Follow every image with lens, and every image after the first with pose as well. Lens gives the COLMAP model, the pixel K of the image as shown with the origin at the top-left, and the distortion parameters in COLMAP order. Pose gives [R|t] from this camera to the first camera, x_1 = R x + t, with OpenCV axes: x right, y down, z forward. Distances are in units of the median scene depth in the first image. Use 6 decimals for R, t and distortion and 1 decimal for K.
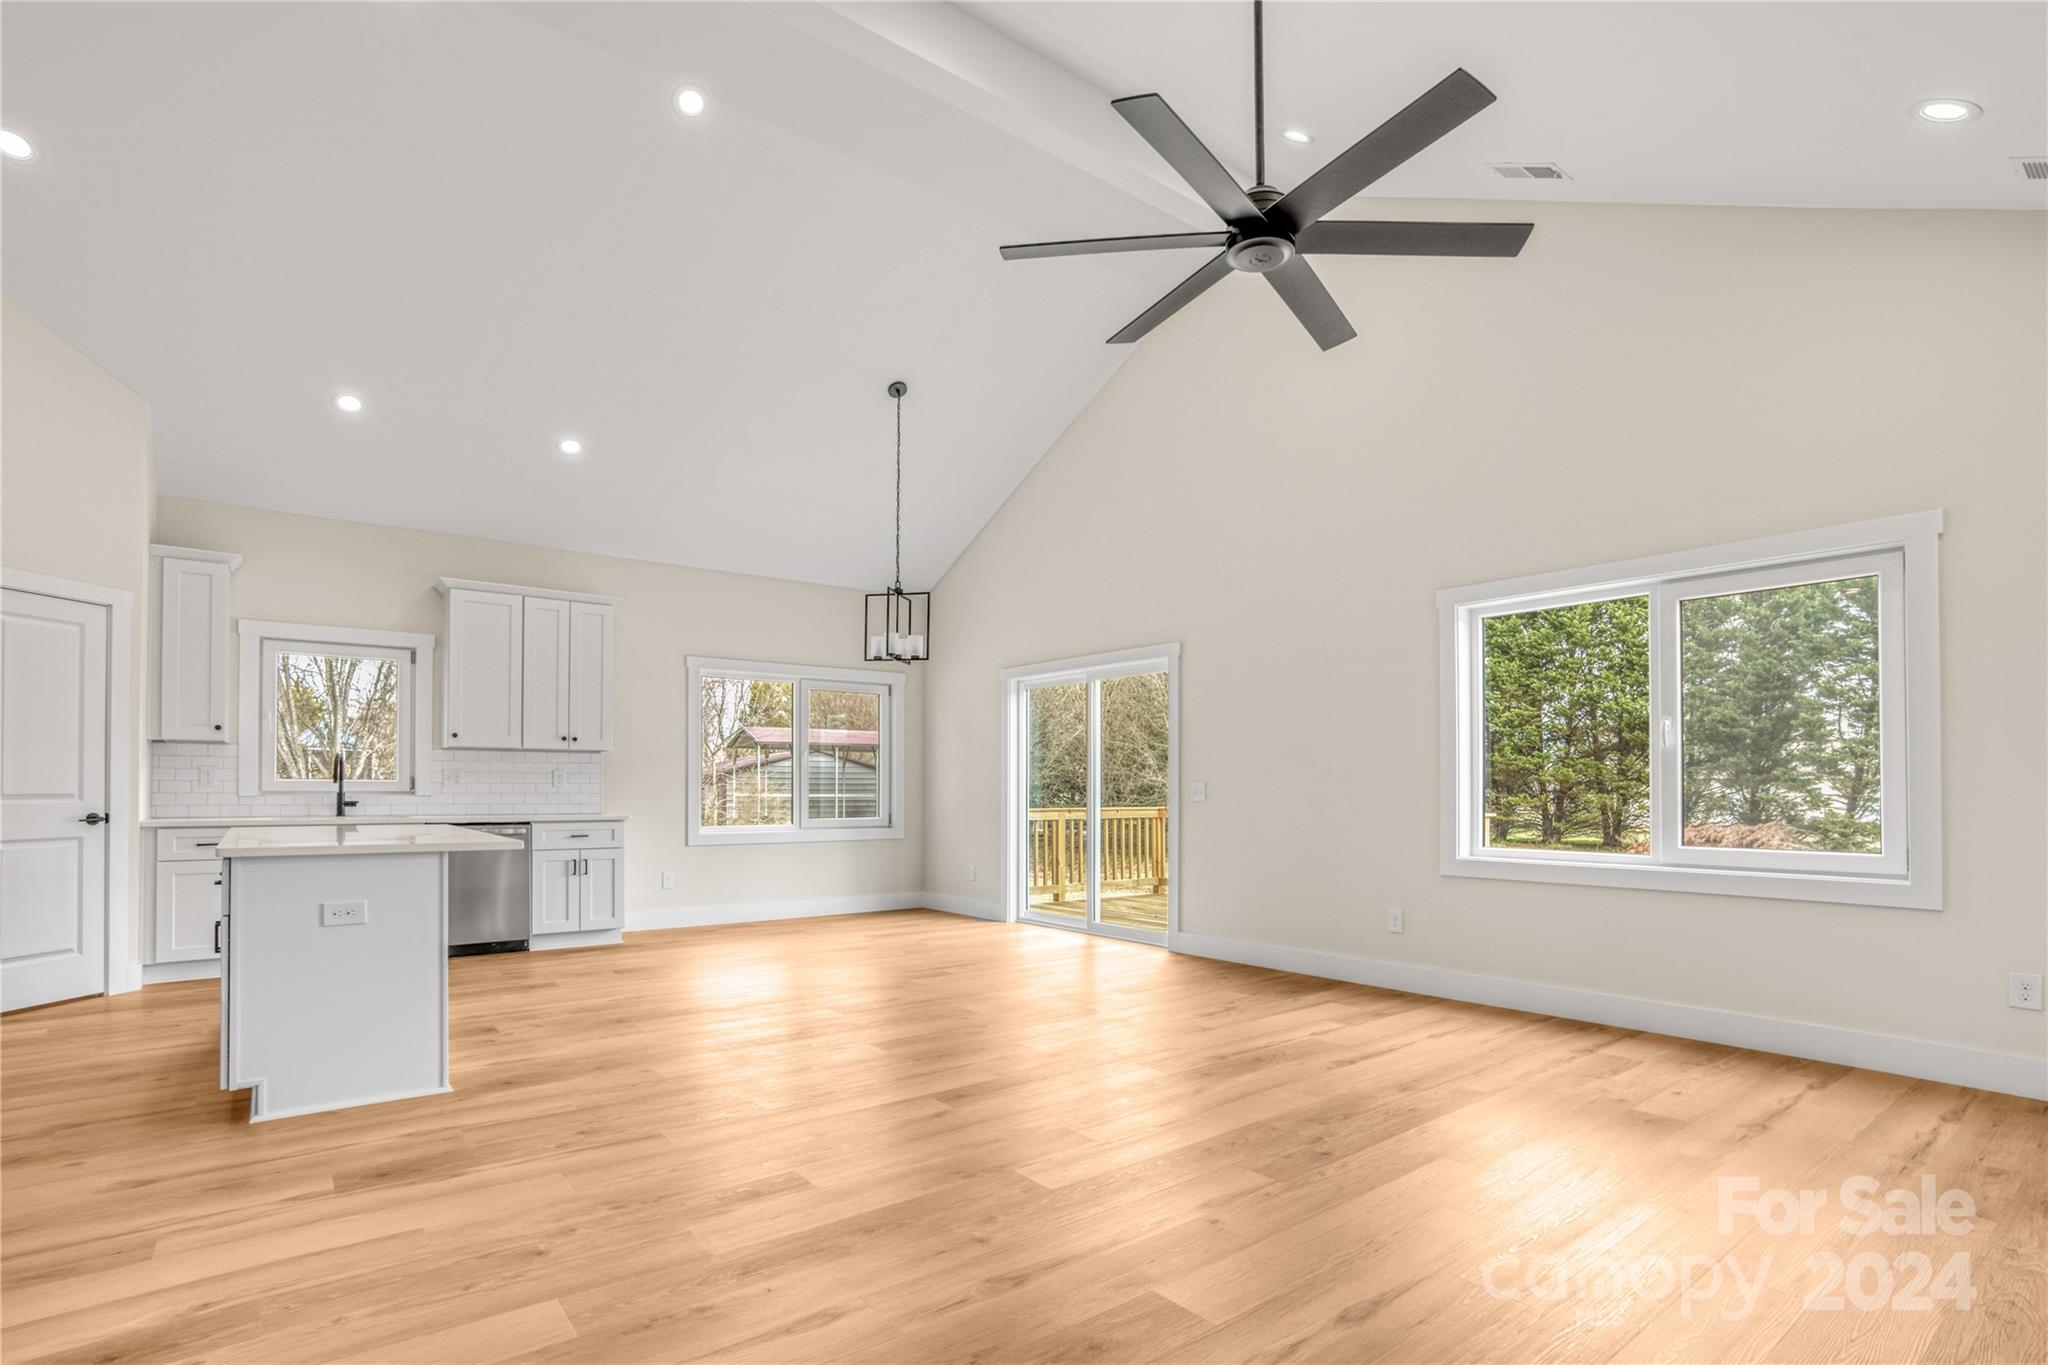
lens RADIAL K [[1014.6, 0, 1028.0], [0, 1014.6, 783.9], [0, 0, 1]] dist [-0.039698, 0.001035]
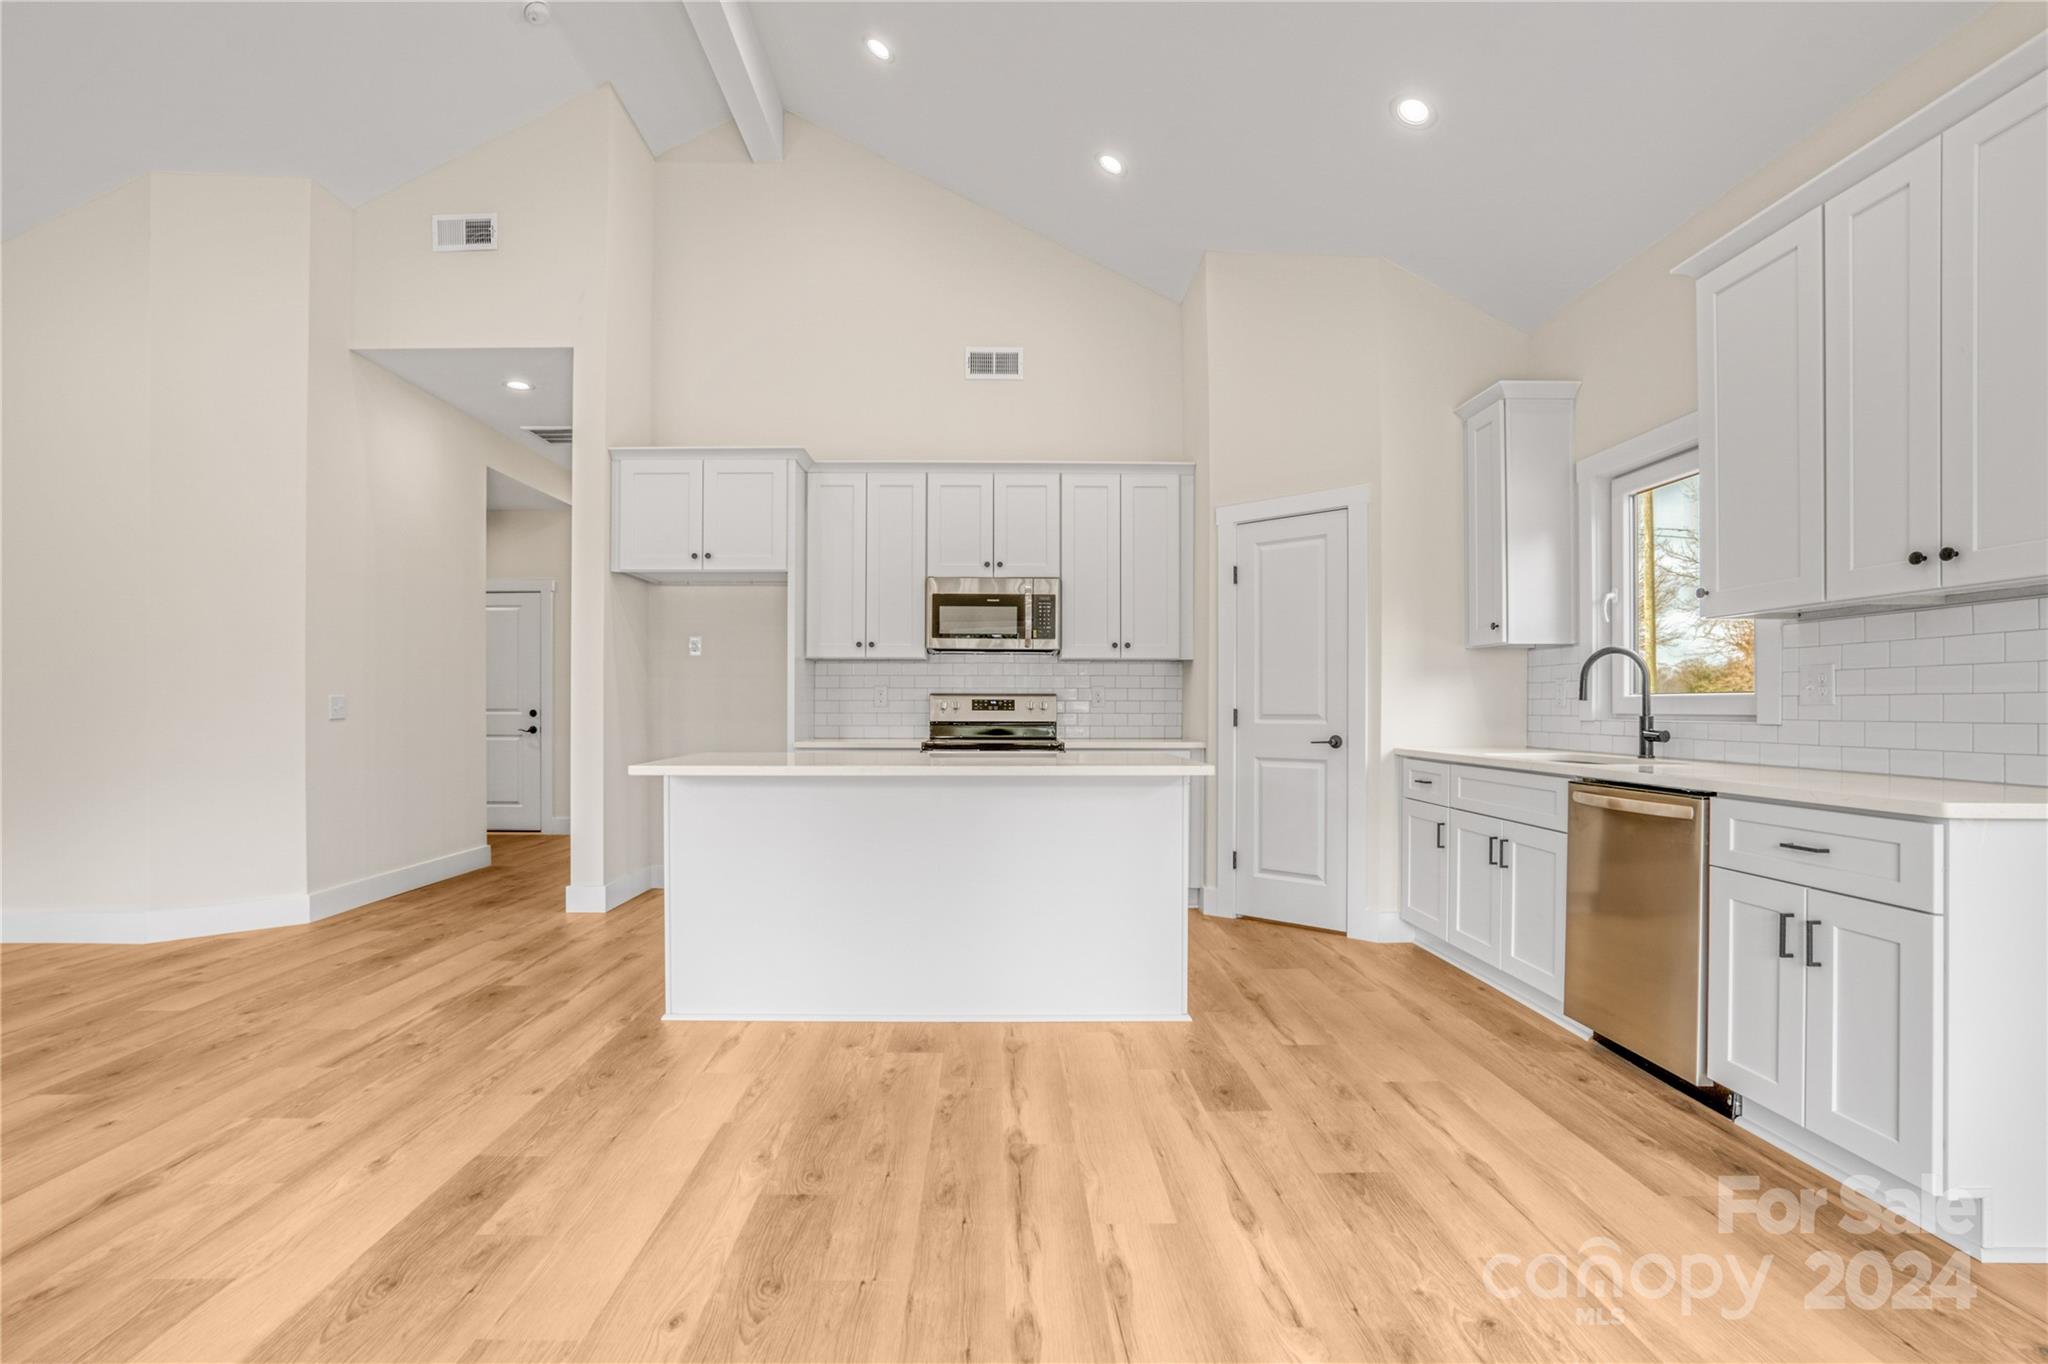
lens RADIAL K [[984.0, 0, 993.7], [0, 984.0, 715.0], [0, 0, 1]] dist [-0.054674, 0.025265]
pose [[-0.623442, -0.000086, -0.781869, -0.025291], [-0.001585, 0.999998, 0.001154, 0.007996], [0.781868, 0.001959, -0.623441, 1.067817]]
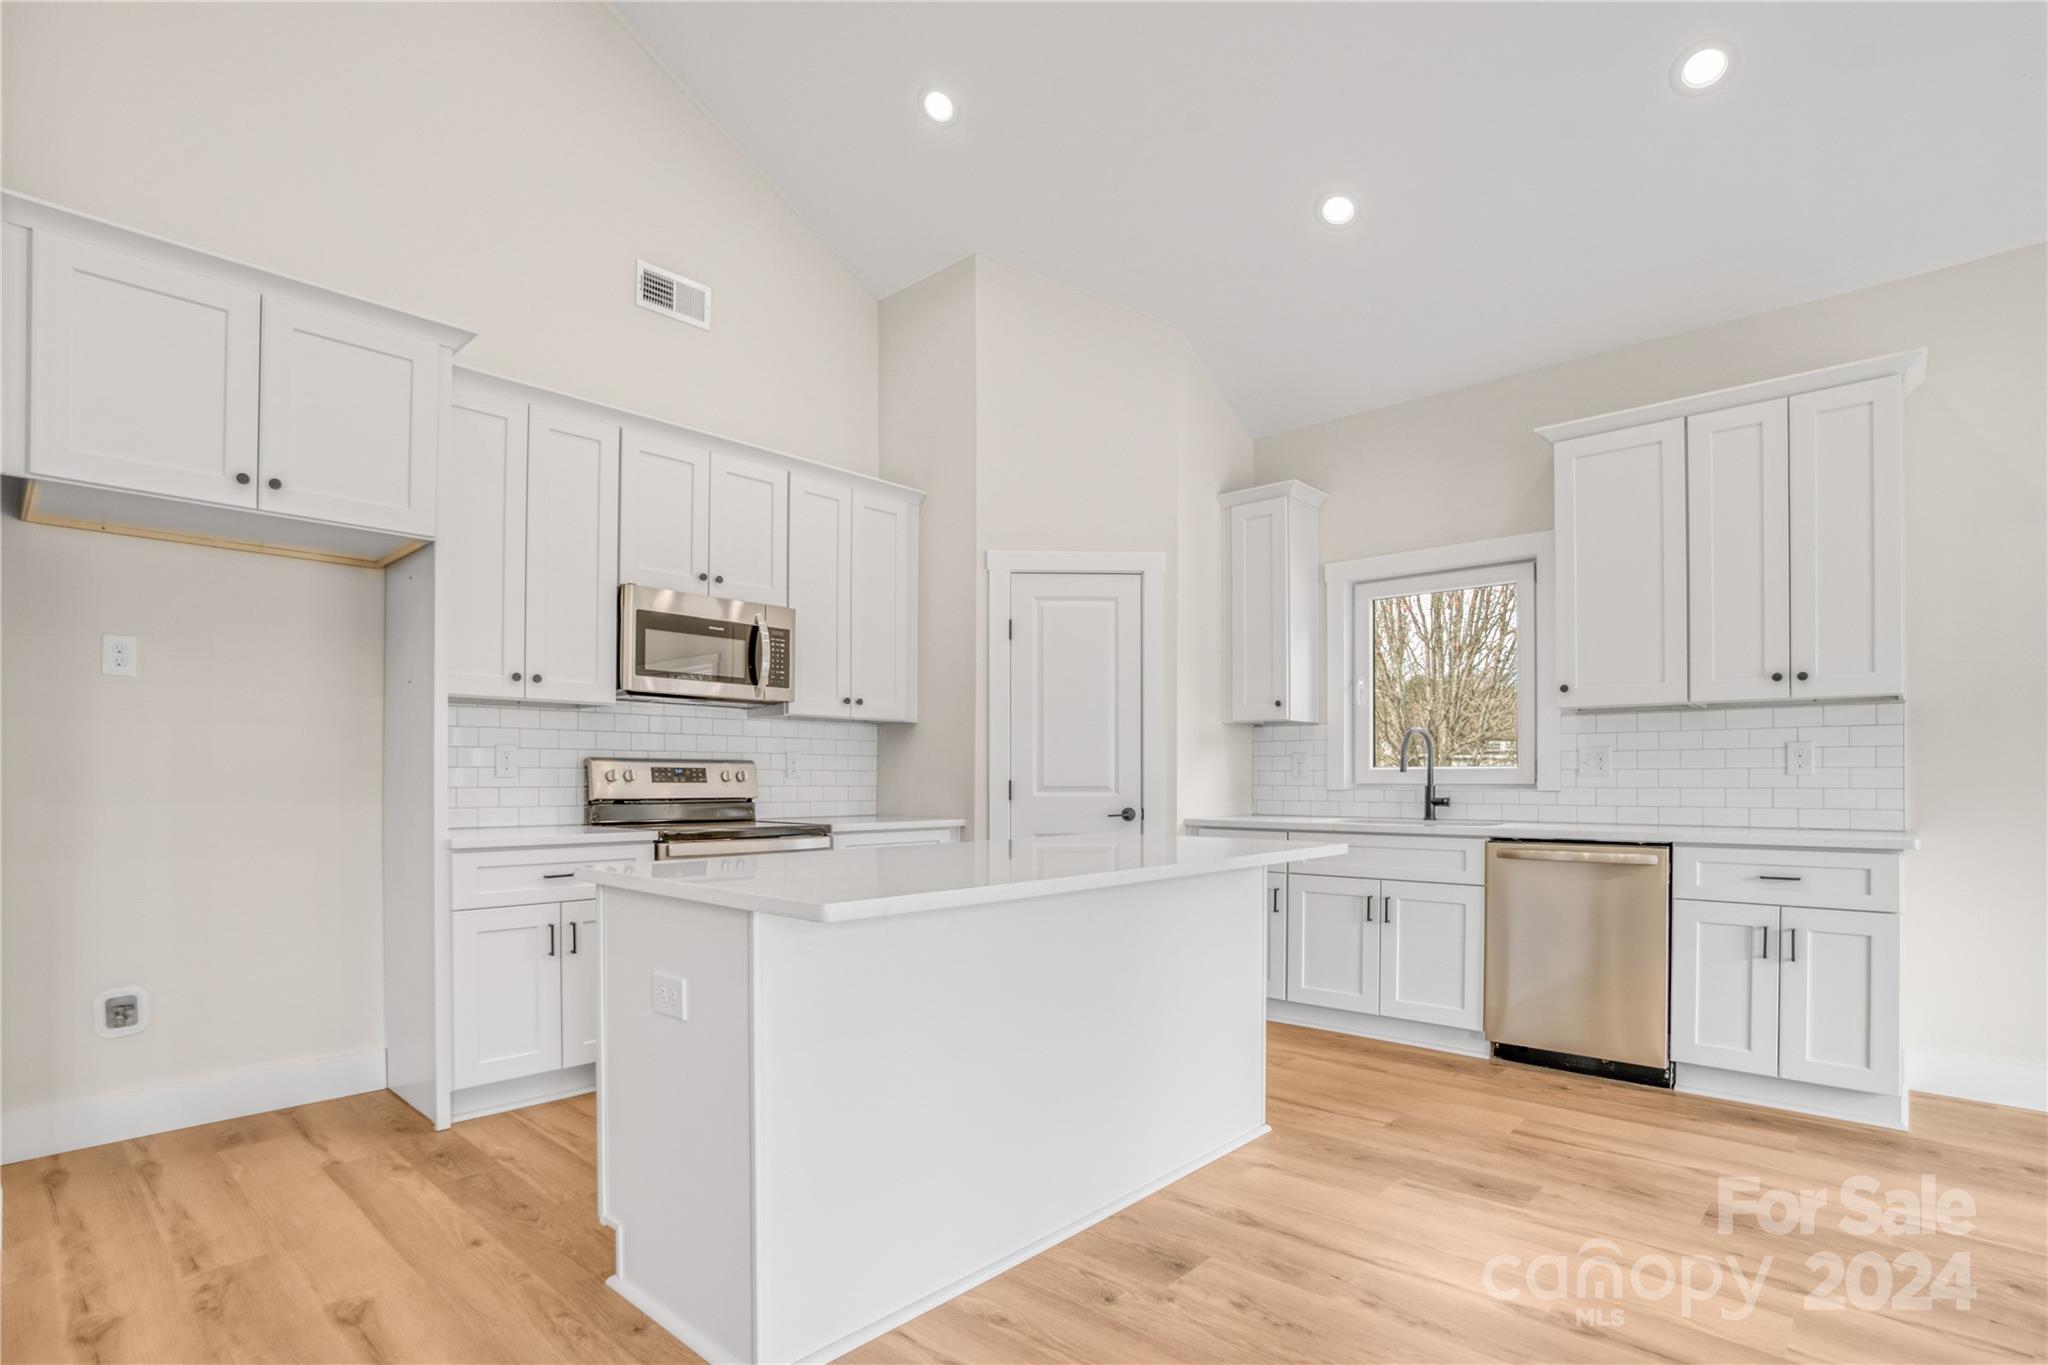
lens RADIAL K [[1014.6, 0, 1028.0], [0, 1014.6, 783.9], [0, 0, 1]] dist [-0.039698, 0.001035]
pose [[0.162906, -0.000092, -0.986642, -0.044537], [0.003621, 0.999993, 0.000504, 0.006147], [0.986635, -0.003655, 0.162905, 0.618396]]
